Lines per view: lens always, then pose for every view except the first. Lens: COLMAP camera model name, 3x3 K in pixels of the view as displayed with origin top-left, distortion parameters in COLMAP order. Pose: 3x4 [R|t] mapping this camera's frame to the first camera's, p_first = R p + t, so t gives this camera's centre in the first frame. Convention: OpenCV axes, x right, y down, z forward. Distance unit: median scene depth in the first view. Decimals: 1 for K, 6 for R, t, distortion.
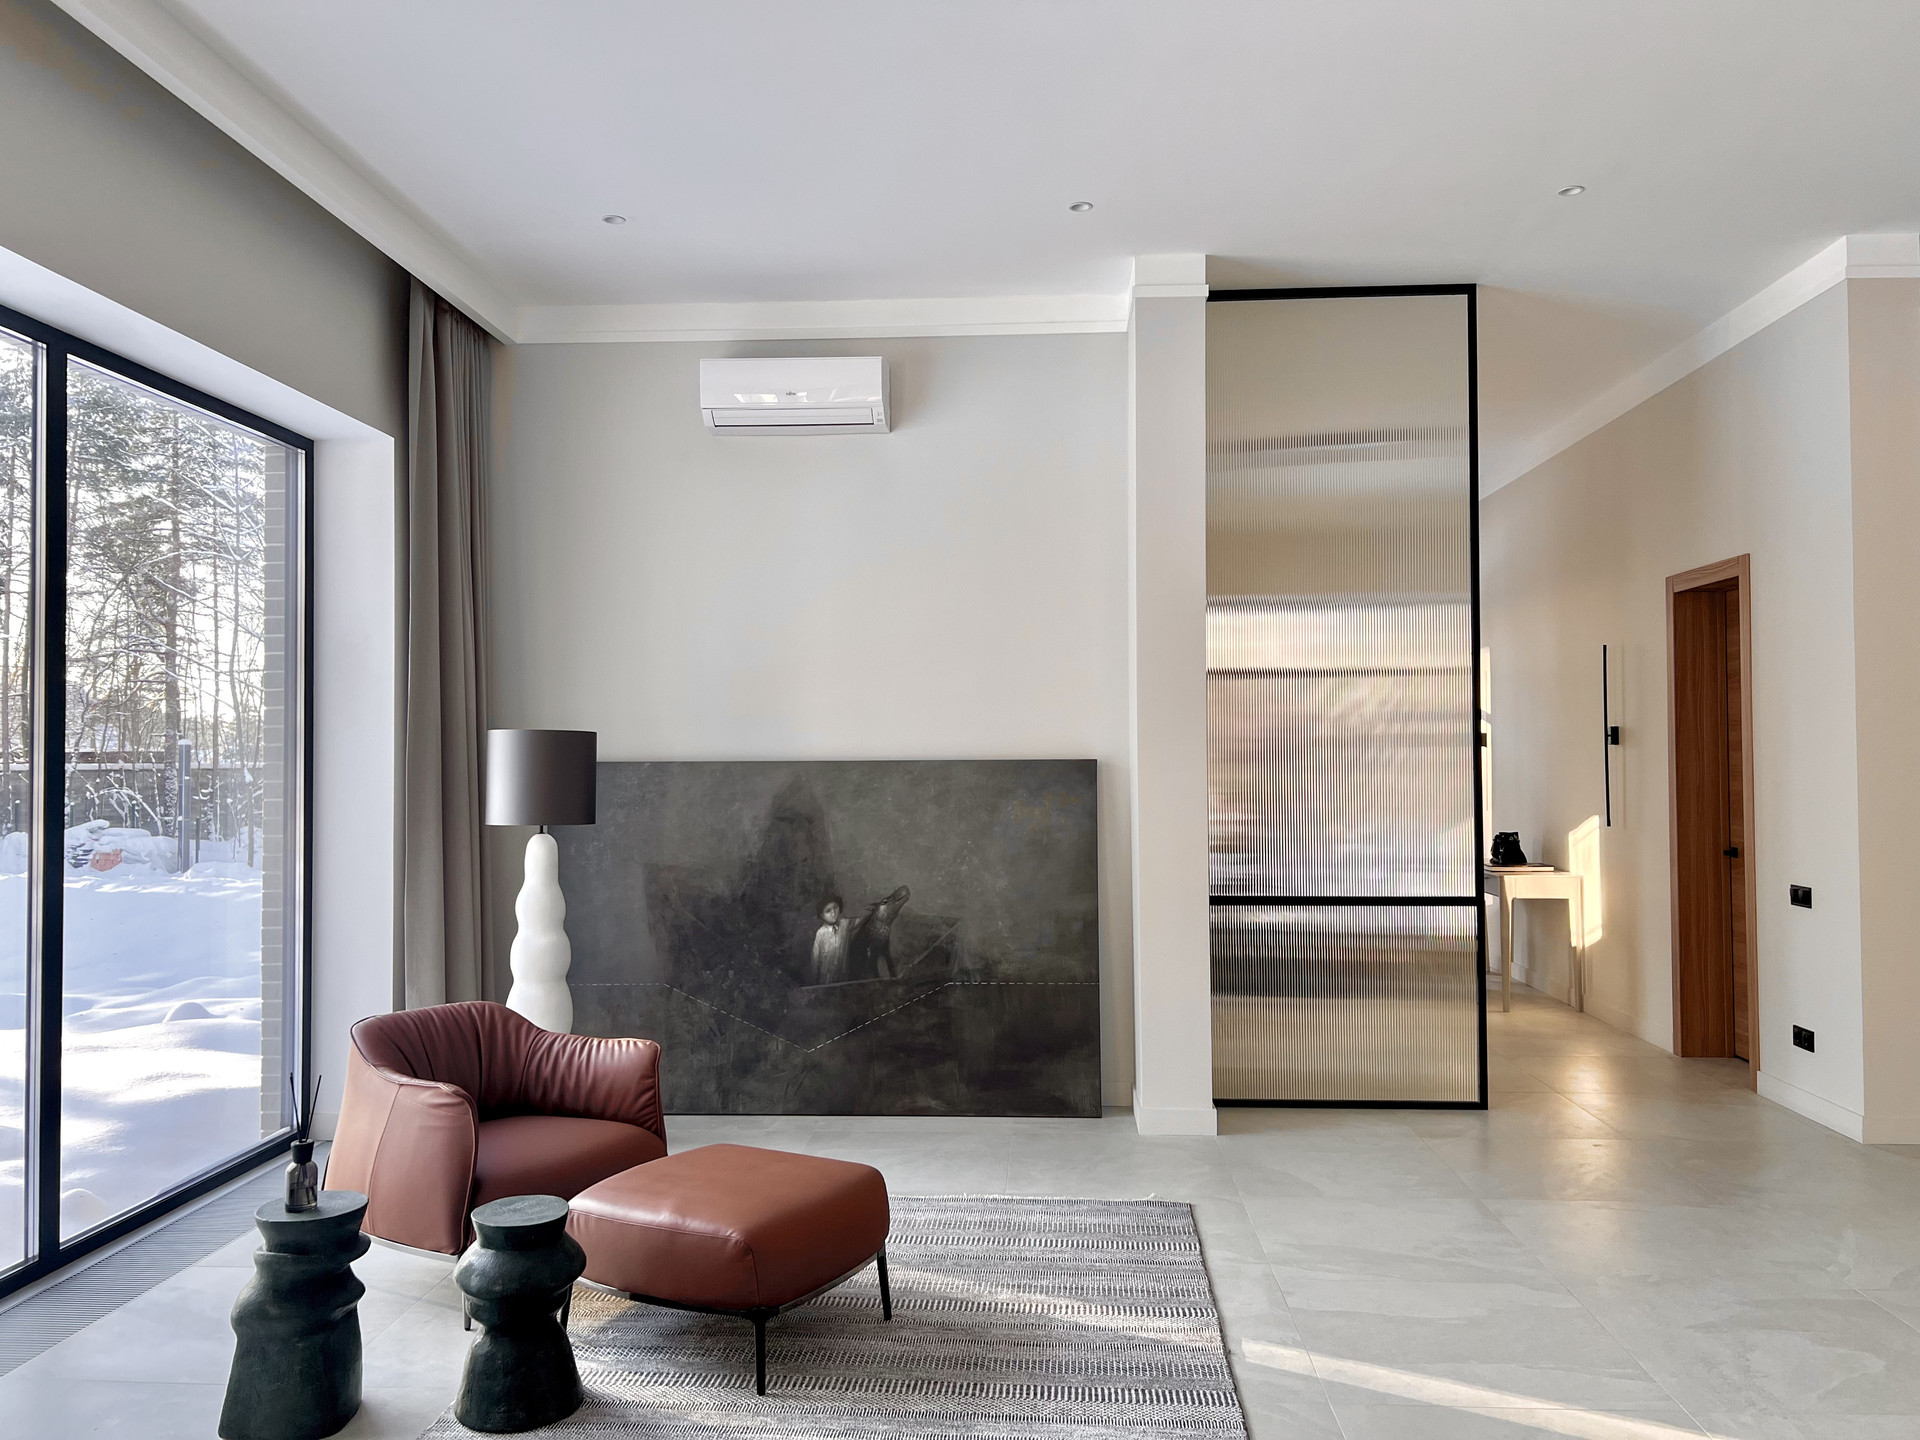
lens RADIAL K [[1474.4, 0, 960.0], [0, 1474.4, 720.0], [0, 0, 1]] dist [0.006782, 0.000647]
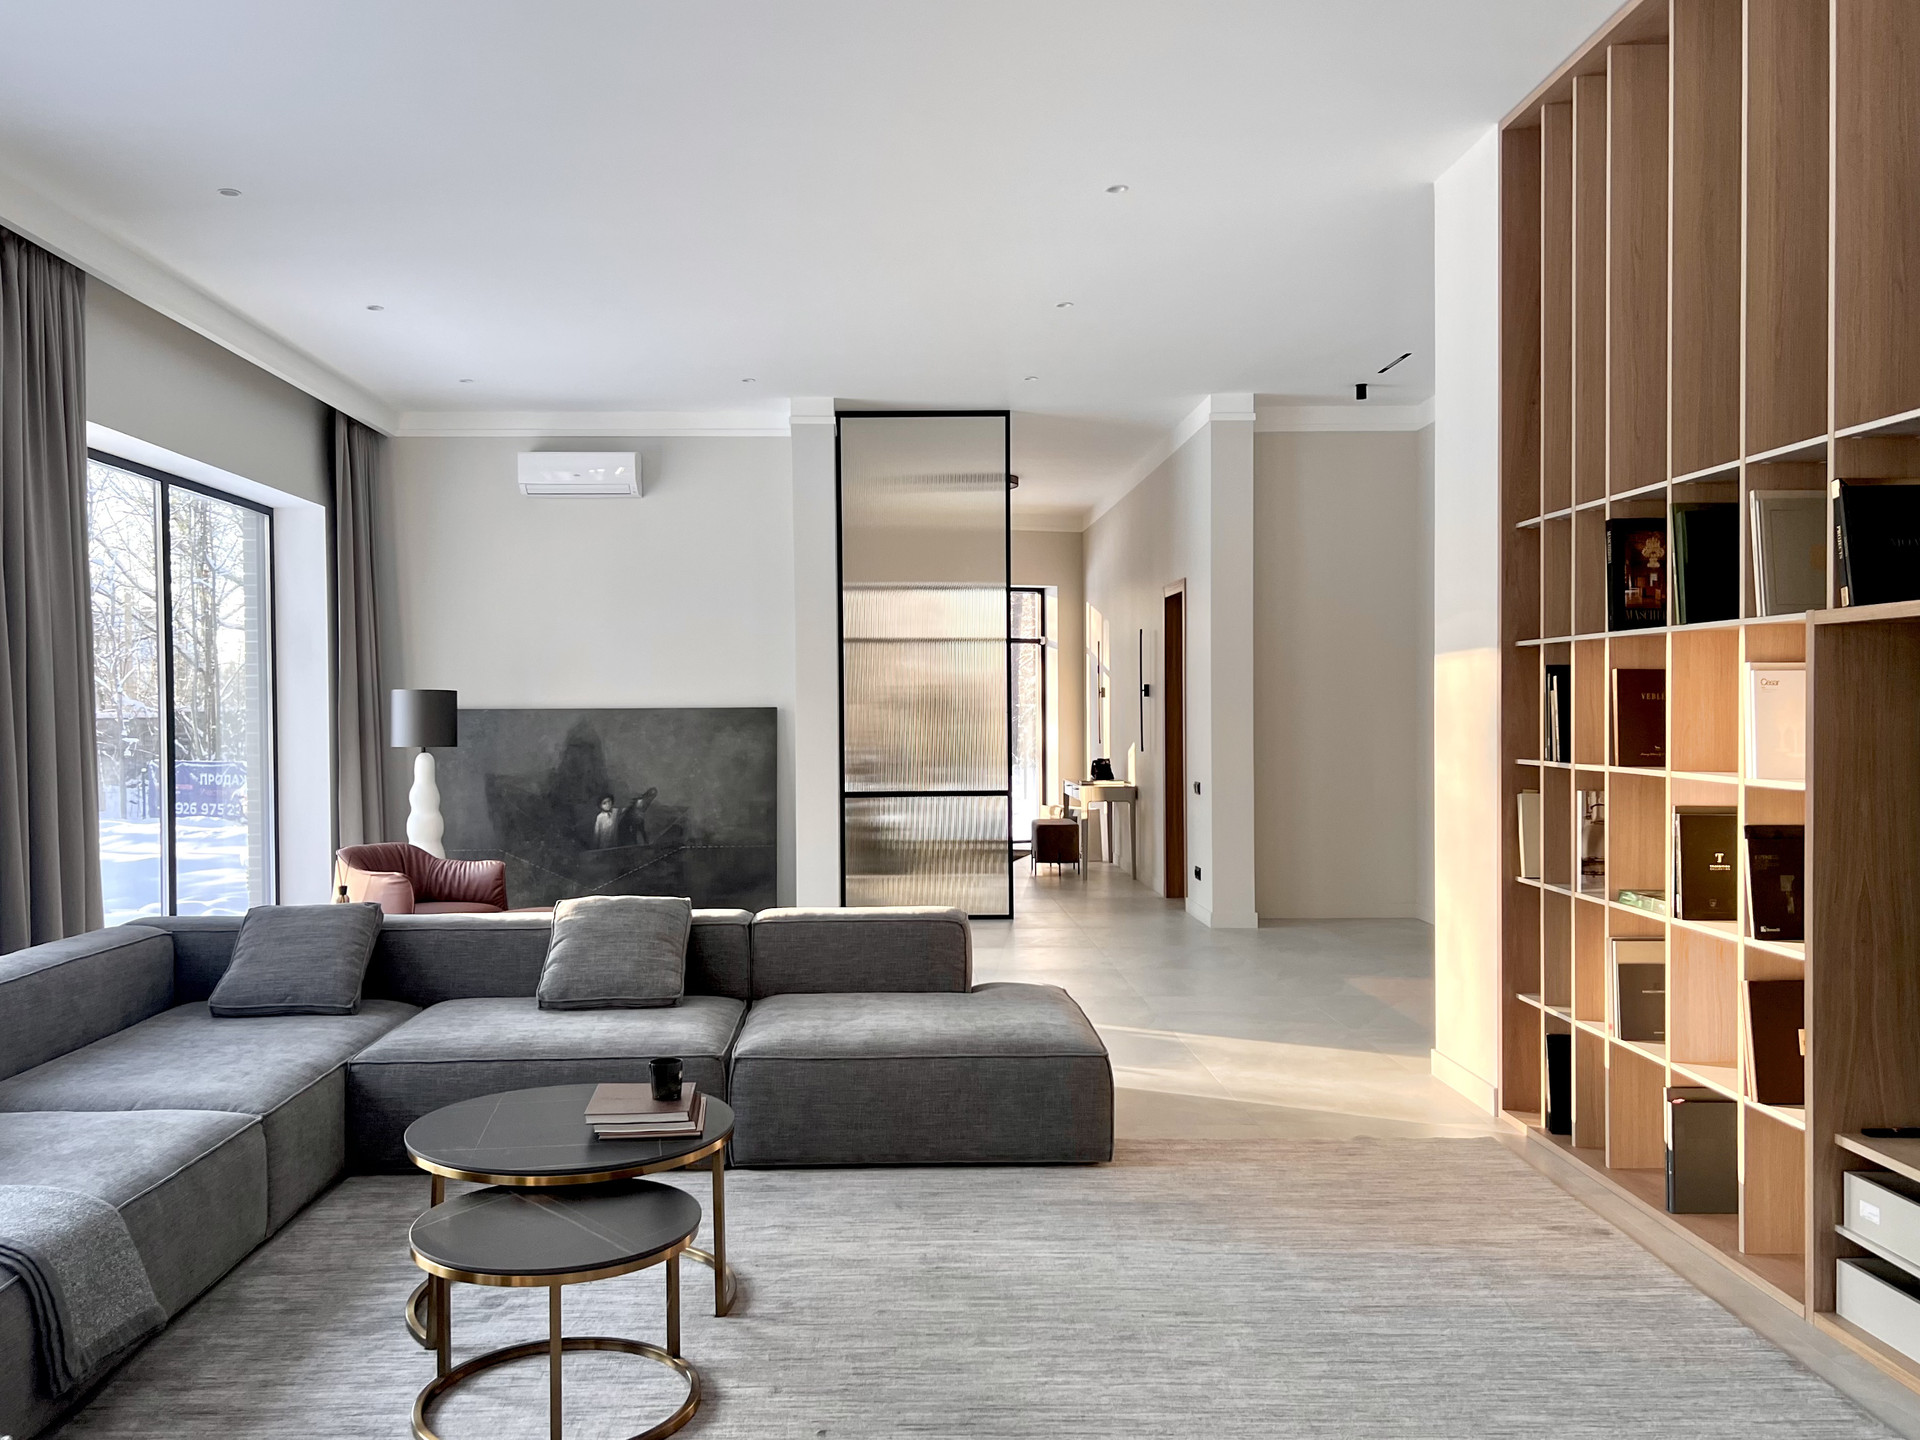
lens RADIAL K [[1598.3, 0, 956.4], [0, 1598.3, 751.0], [0, 0, 1]] dist [-0.009384, -0.007810]
pose [[0.994276, -0.006357, 0.106655, 0.103718], [0.001056, 0.998765, 0.049680, -0.011121], [-0.106839, -0.049283, 0.993054, -0.741020]]
